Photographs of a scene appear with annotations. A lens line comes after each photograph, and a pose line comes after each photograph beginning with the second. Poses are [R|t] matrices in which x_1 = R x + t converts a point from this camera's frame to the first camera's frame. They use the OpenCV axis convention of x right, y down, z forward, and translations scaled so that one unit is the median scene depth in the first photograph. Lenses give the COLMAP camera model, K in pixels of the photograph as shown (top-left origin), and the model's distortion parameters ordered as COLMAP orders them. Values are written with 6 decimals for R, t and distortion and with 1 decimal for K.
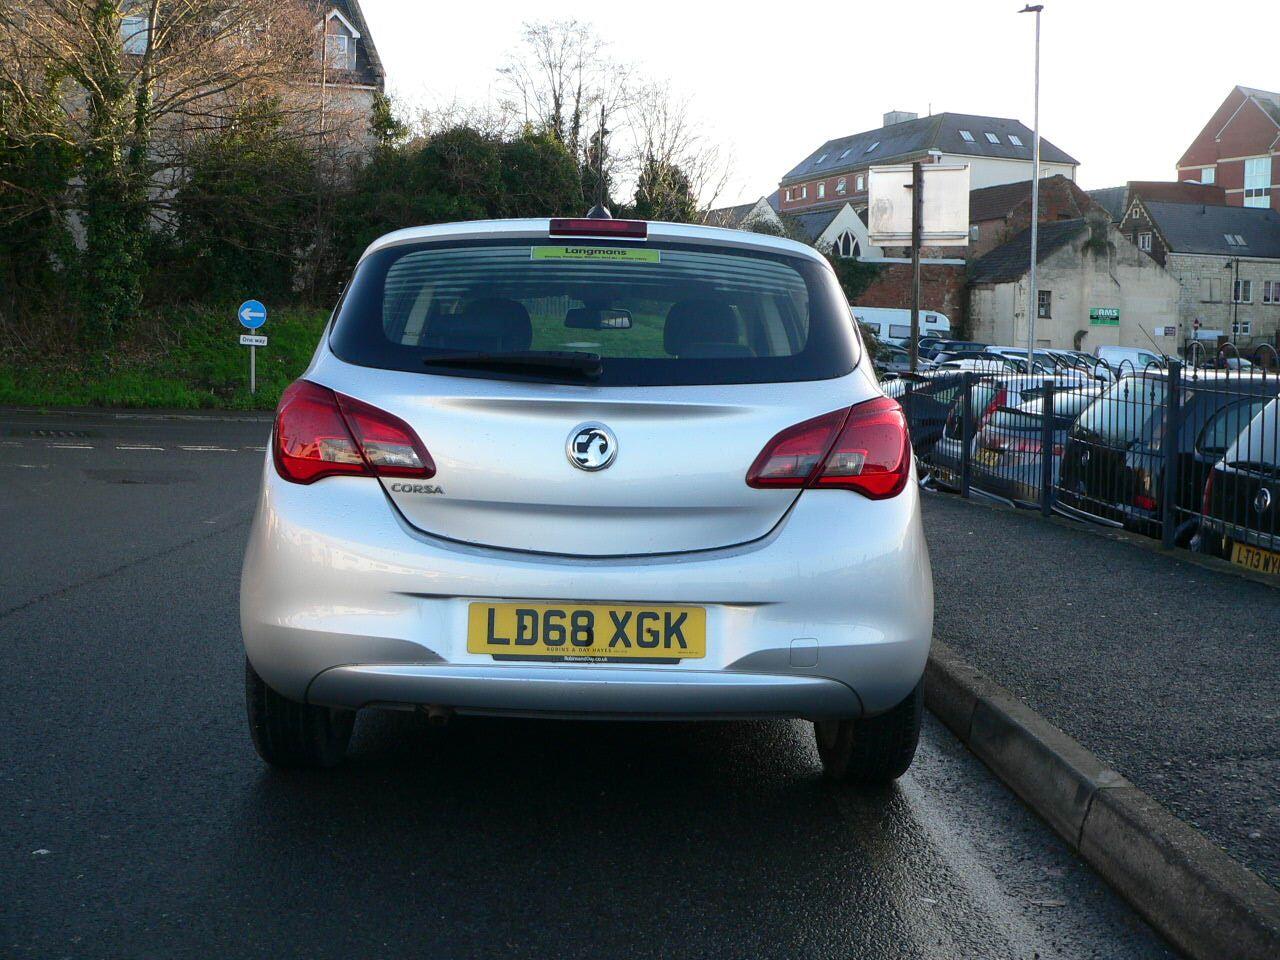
lens RADIAL K [[1361.6, 0, 613.4], [0, 1361.6, 460.0], [0, 0, 1]] dist [-0.129036, 0.000000]
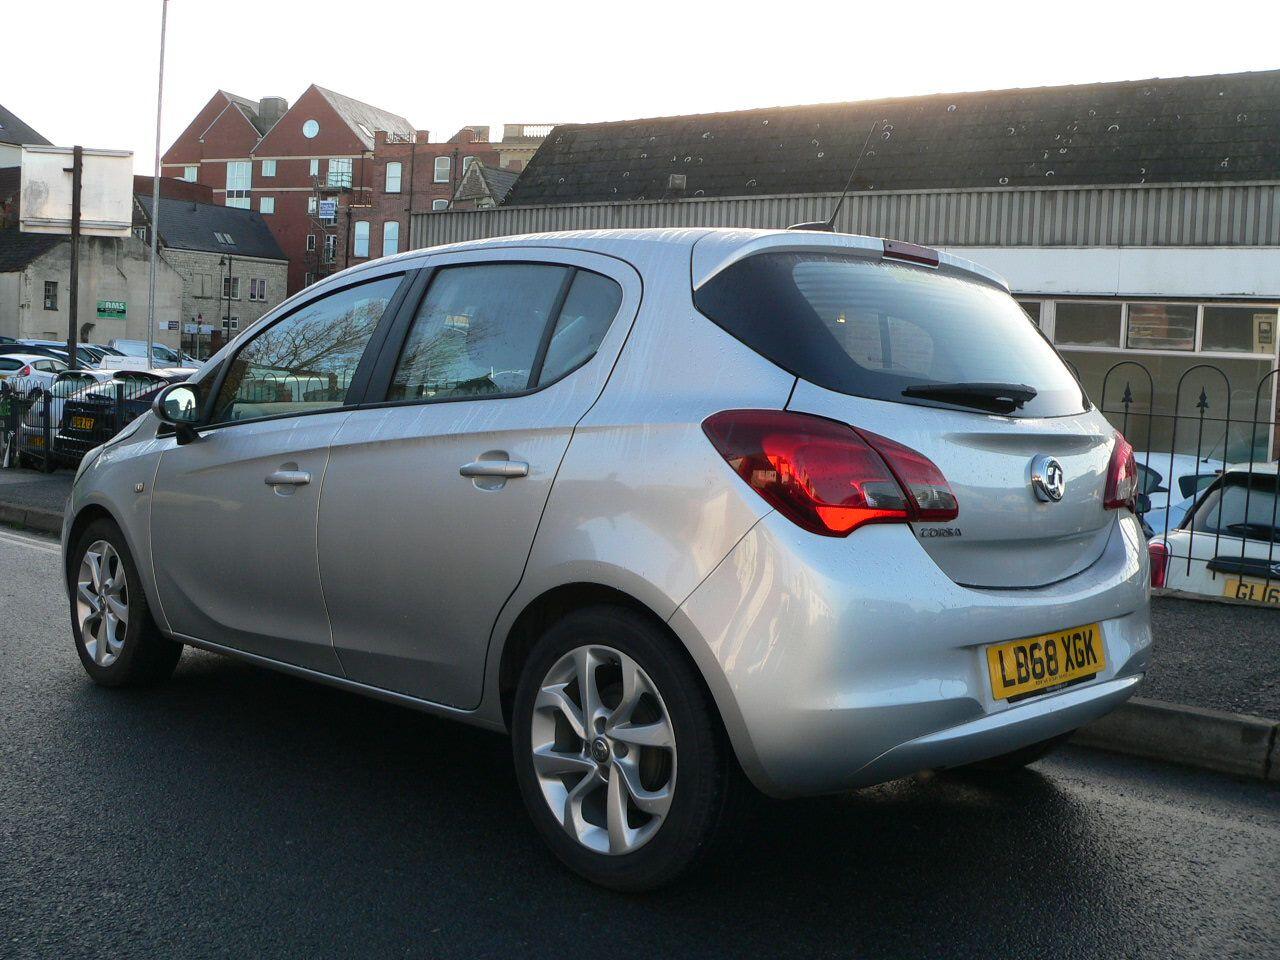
lens RADIAL K [[1361.6, 0, 606.0], [0, 1361.6, 465.6], [0, 0, 1]] dist [-0.129036, 0.000000]
pose [[0.727015, -0.035829, 0.685686, -0.840346], [0.028615, 0.999351, 0.021879, -0.045271], [-0.686025, 0.003714, 0.727568, 0.444644]]
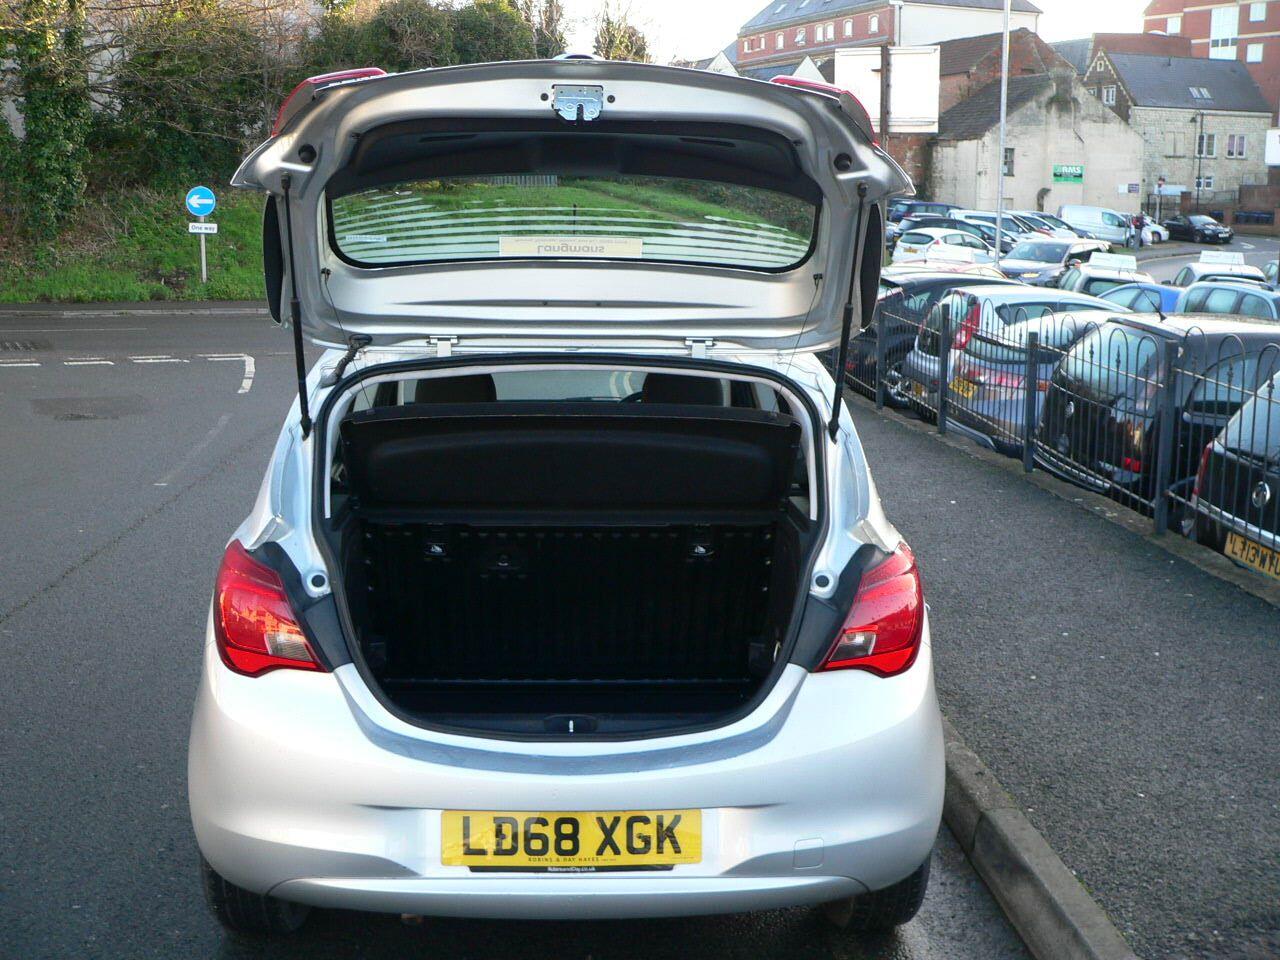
lens RADIAL K [[1361.6, 0, 613.9], [0, 1361.6, 452.7], [0, 0, 1]] dist [-0.129036, 0.000000]
pose [[0.999401, -0.020009, 0.028237, -0.010333], [0.016928, 0.994284, 0.105419, -0.201728], [-0.030185, -0.104878, 0.994027, 0.113346]]
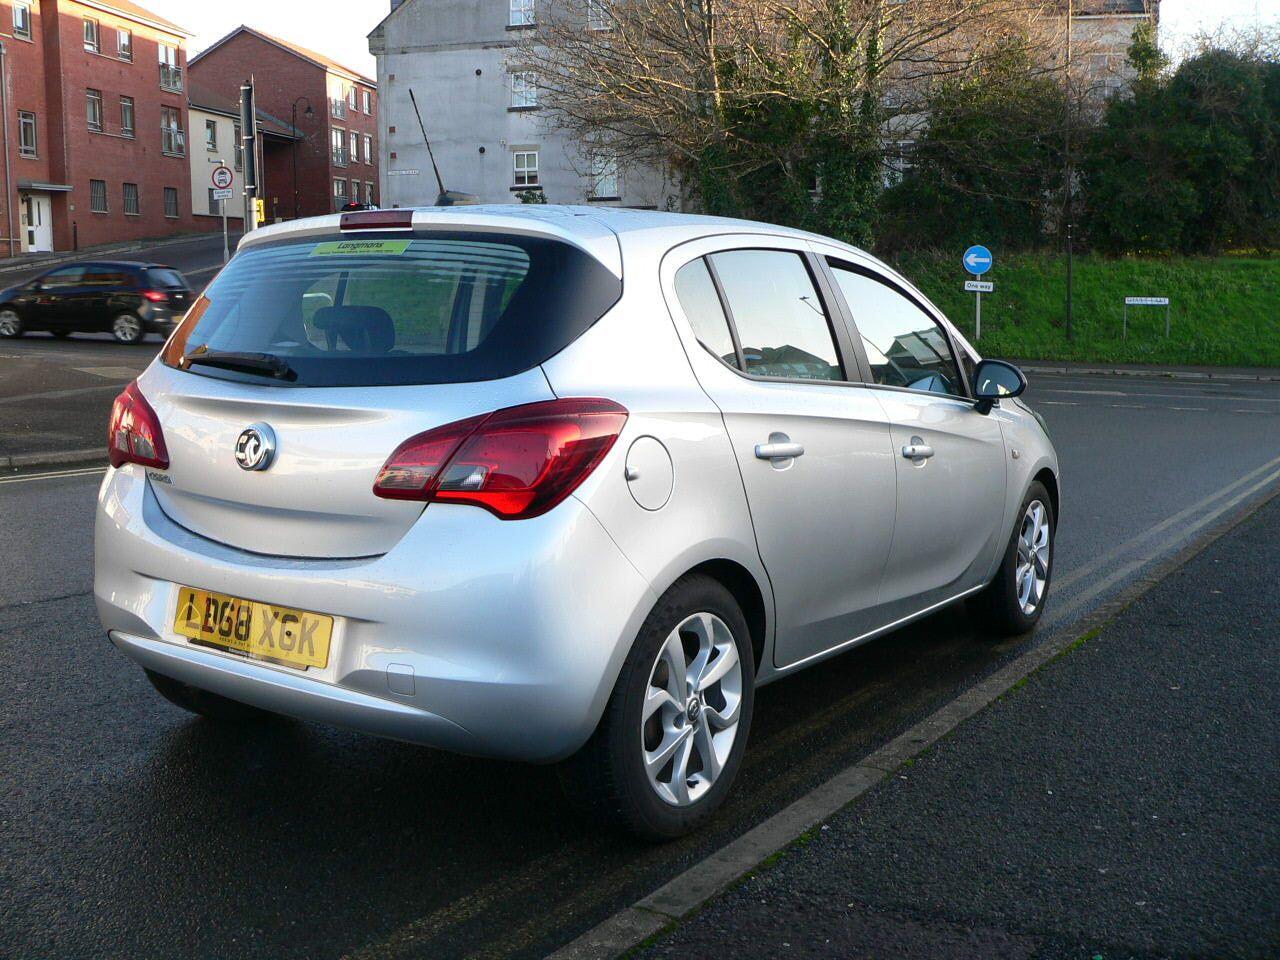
lens RADIAL K [[1361.6, 0, 631.4], [0, 1361.6, 466.9], [0, 0, 1]] dist [-0.129036, 0.000000]
pose [[0.825709, 0.053569, -0.561547, 0.698134], [-0.025751, 0.998022, 0.057341, -0.053454], [0.563508, -0.032887, 0.825456, 0.292503]]
